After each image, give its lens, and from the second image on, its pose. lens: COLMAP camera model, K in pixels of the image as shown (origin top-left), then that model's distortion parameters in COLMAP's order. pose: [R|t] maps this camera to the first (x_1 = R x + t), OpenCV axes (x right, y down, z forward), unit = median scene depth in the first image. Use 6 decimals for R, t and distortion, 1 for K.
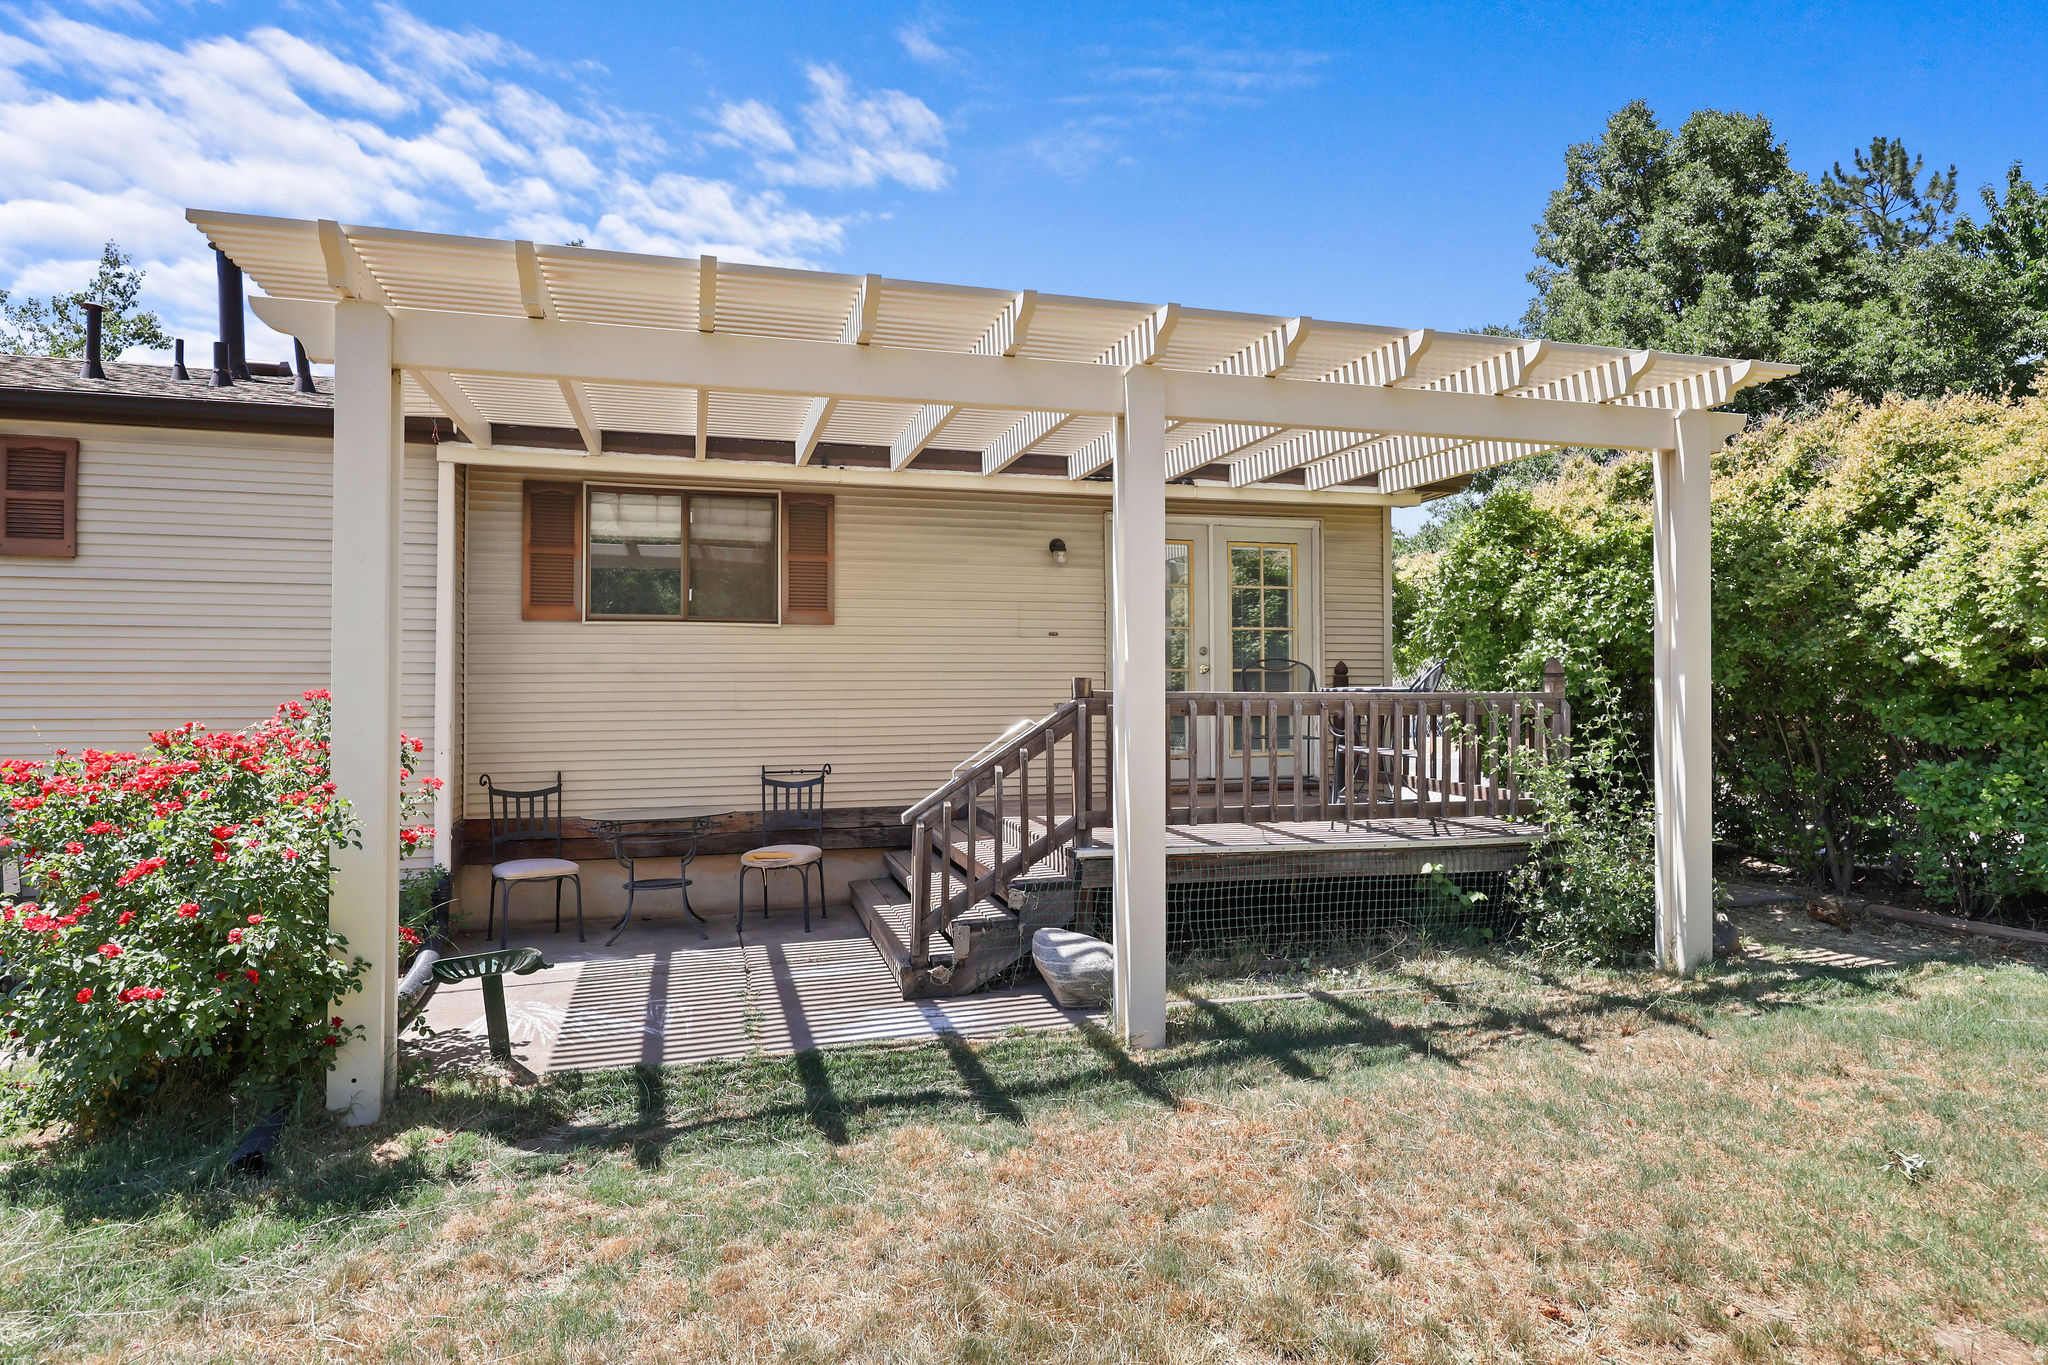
lens RADIAL K [[1118.7, 0, 1022.6], [0, 1118.7, 683.1], [0, 0, 1]] dist [-0.000557, -0.000237]
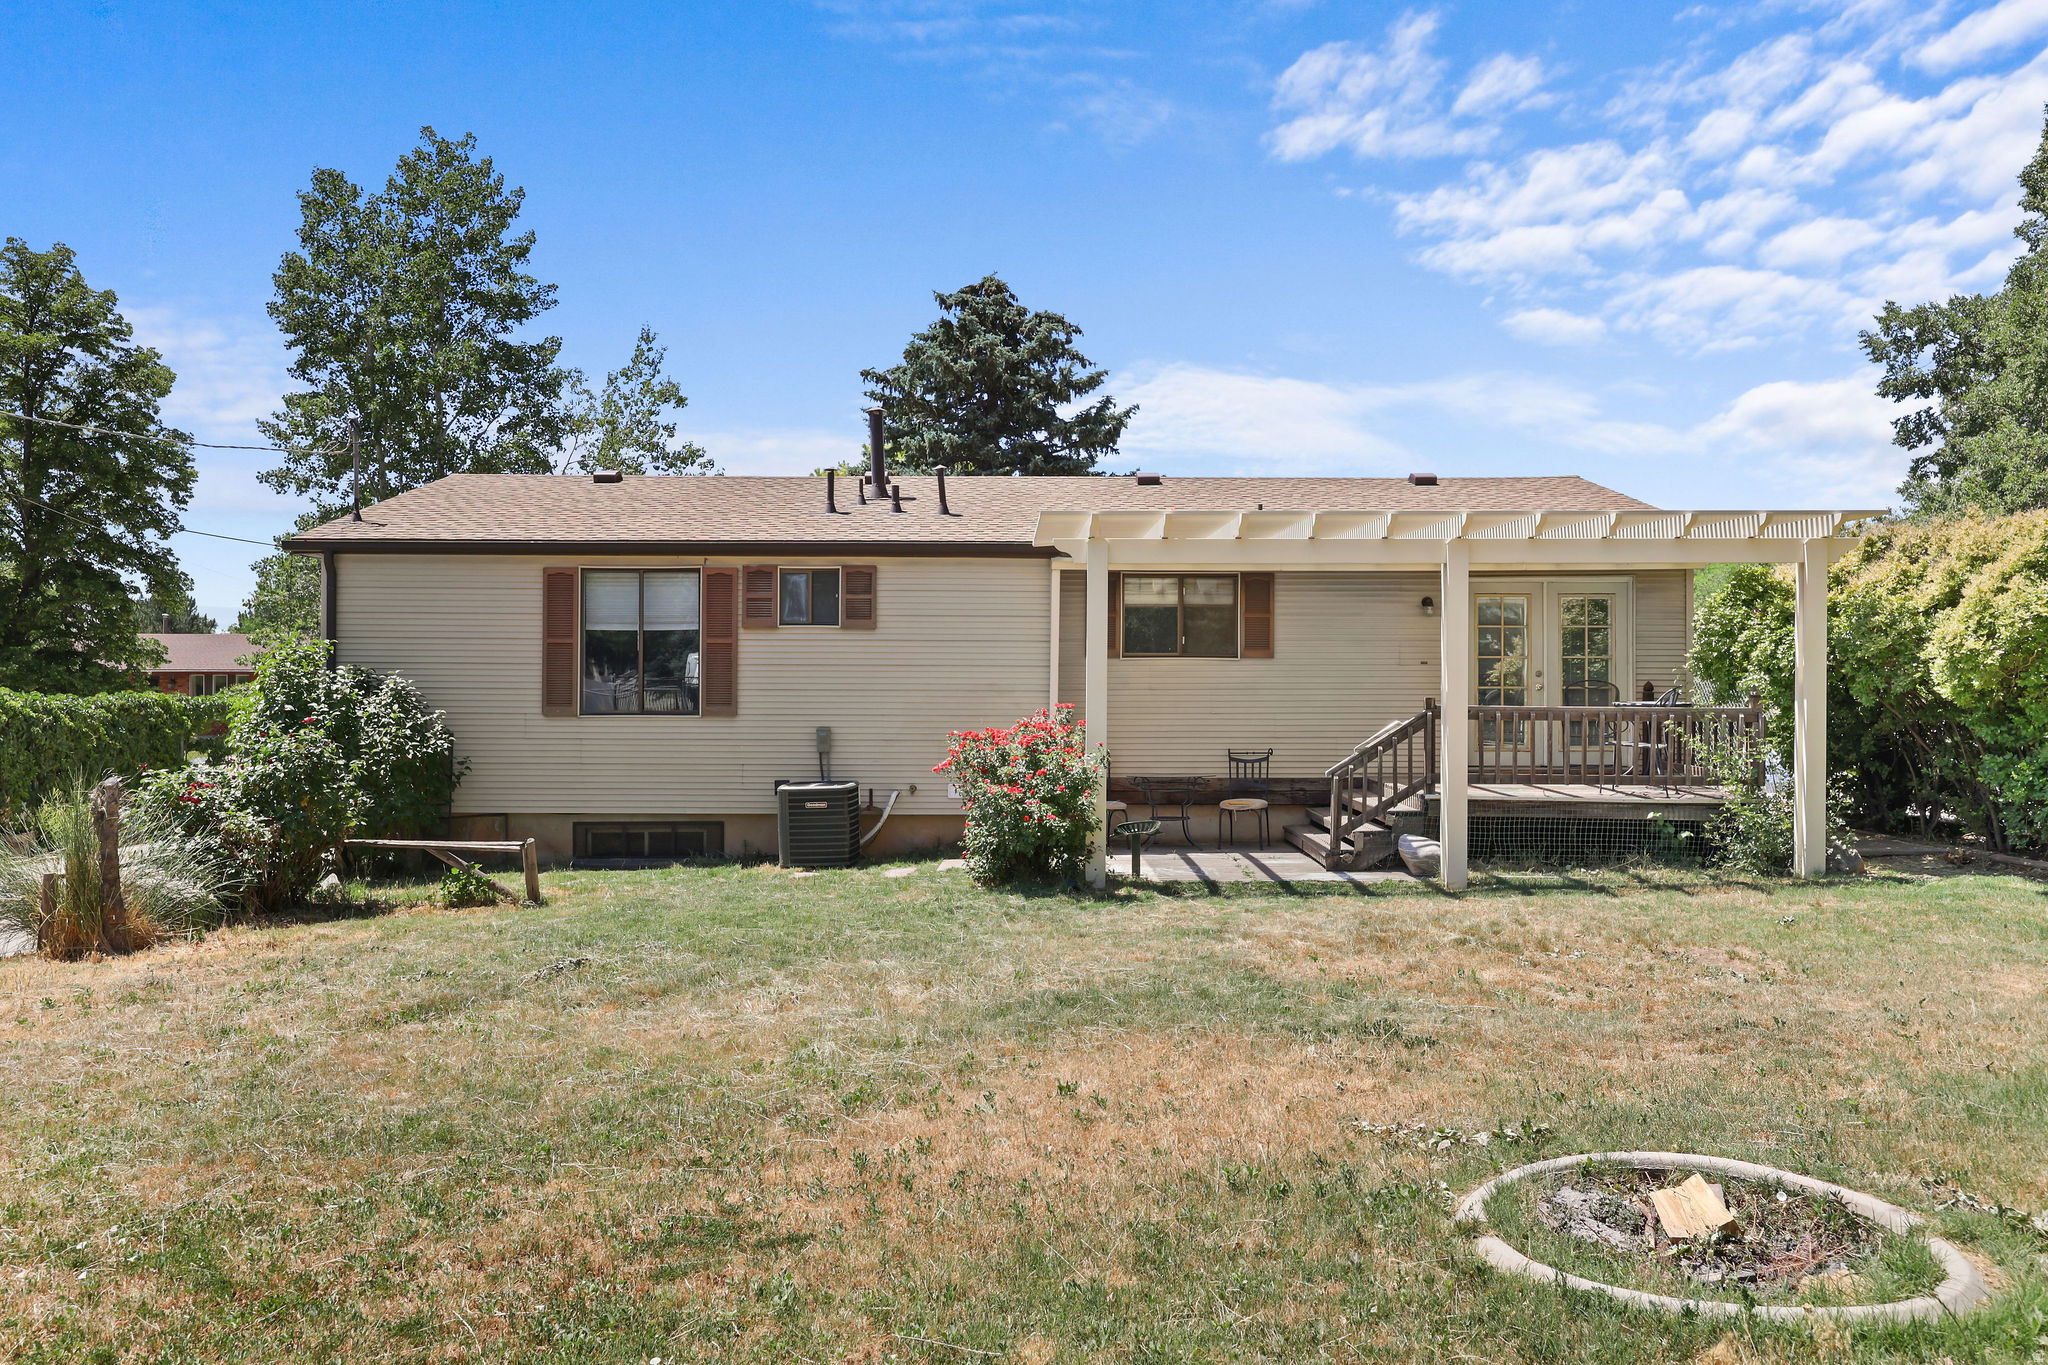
lens RADIAL K [[1508.9, 0, 1017.9], [0, 1508.9, 685.8], [0, 0, 1]] dist [0.000309, 0.000141]
pose [[0.962303, 0.005564, -0.271922, 0.070437], [-0.003710, 0.999966, 0.007332, -0.036001], [0.271953, -0.006047, 0.962292, -1.358898]]
